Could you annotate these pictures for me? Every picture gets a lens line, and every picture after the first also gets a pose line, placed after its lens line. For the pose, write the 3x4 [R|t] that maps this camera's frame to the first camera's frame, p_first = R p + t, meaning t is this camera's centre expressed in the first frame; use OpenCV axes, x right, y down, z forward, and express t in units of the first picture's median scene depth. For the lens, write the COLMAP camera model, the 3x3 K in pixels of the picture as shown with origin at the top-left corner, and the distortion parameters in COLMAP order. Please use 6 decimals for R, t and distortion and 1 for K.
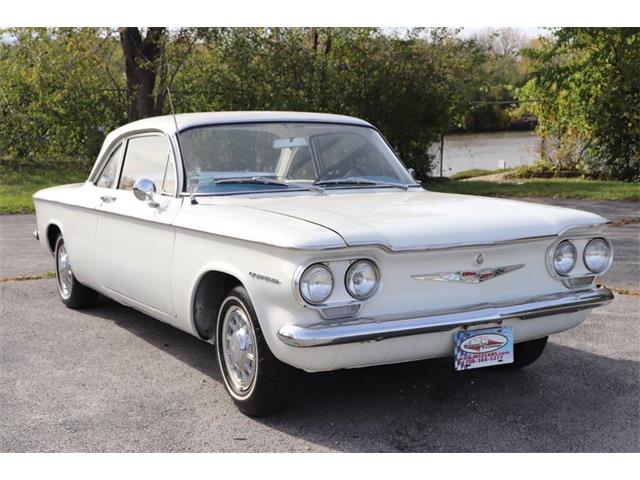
lens RADIAL K [[910.7, 0, 315.9], [0, 910.7, 240.1], [0, 0, 1]] dist [0.084596, 0.007239]
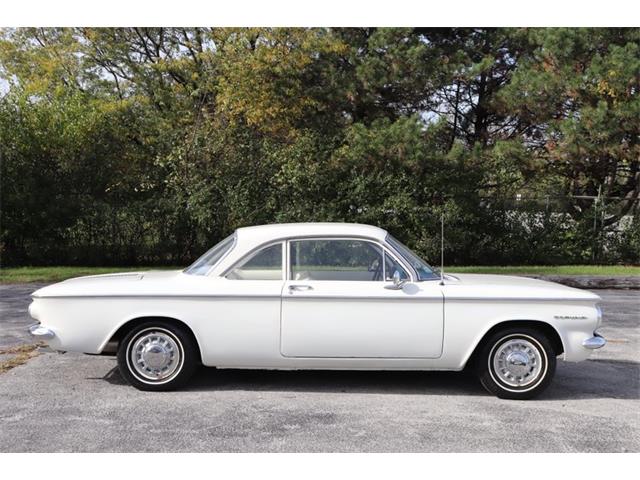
lens RADIAL K [[785.9, 0, 319.1], [0, 785.9, 240.2], [0, 0, 1]] dist [0.005724, 0.091861]
pose [[0.478738, 0.003697, 0.877950, -1.366145], [0.077980, 0.995860, -0.046716, -0.065674], [-0.874488, 0.090827, 0.476468, 0.499699]]
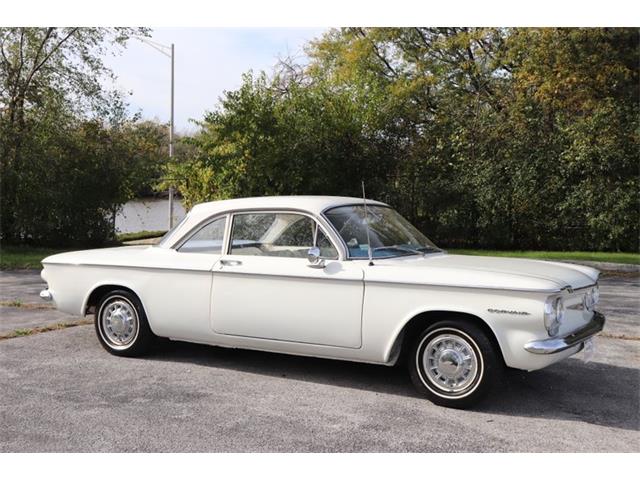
lens RADIAL K [[785.9, 0, 319.1], [0, 785.9, 240.2], [0, 0, 1]] dist [0.005724, 0.091861]
pose [[0.855593, 0.001431, 0.517647, -0.776702], [0.033503, 0.997746, -0.058134, -0.009894], [-0.516564, 0.067082, 0.853617, 0.018959]]
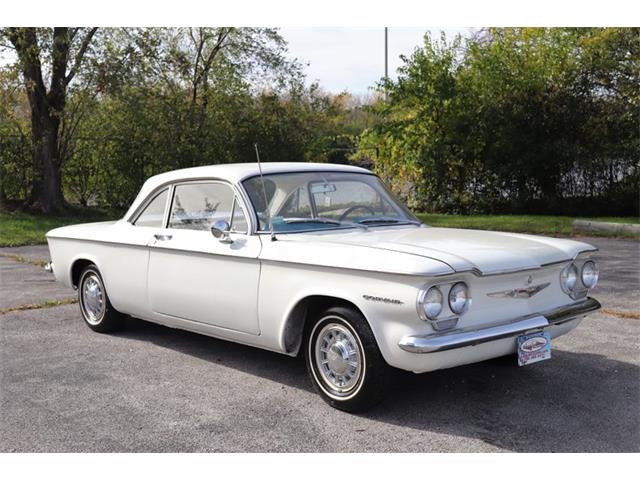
lens RADIAL K [[785.9, 0, 319.1], [0, 785.9, 240.2], [0, 0, 1]] dist [0.005724, 0.091861]
pose [[0.976513, -0.017240, 0.214766, -0.282932], [0.023840, 0.999319, -0.028177, -0.008641], [-0.214134, 0.032635, 0.976259, -0.025451]]
